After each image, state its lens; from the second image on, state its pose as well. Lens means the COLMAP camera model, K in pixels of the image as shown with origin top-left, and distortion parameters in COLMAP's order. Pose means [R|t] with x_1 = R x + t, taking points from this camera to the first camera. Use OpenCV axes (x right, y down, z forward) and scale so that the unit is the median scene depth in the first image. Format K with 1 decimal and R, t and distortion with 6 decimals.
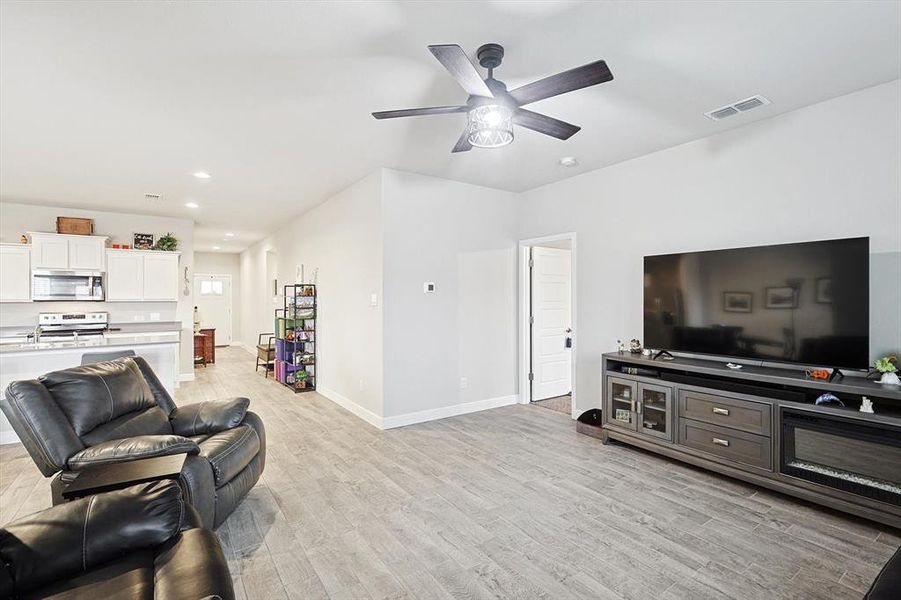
lens RADIAL K [[414.6, 0, 451.2], [0, 414.6, 297.3], [0, 0, 1]] dist [0.001703, 0.000495]
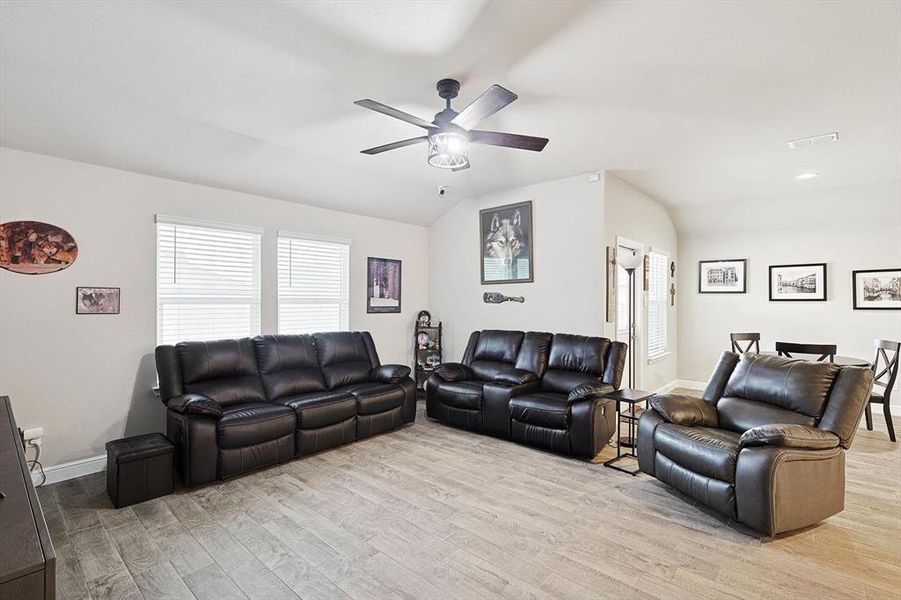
lens RADIAL K [[414.6, 0, 451.2], [0, 414.6, 297.3], [0, 0, 1]] dist [0.001703, 0.000495]
pose [[-0.970261, -0.002565, -0.242046, 0.163387], [-0.001399, 0.999987, -0.004989, 0.000553], [0.242056, -0.004502, -0.970252, 0.950465]]
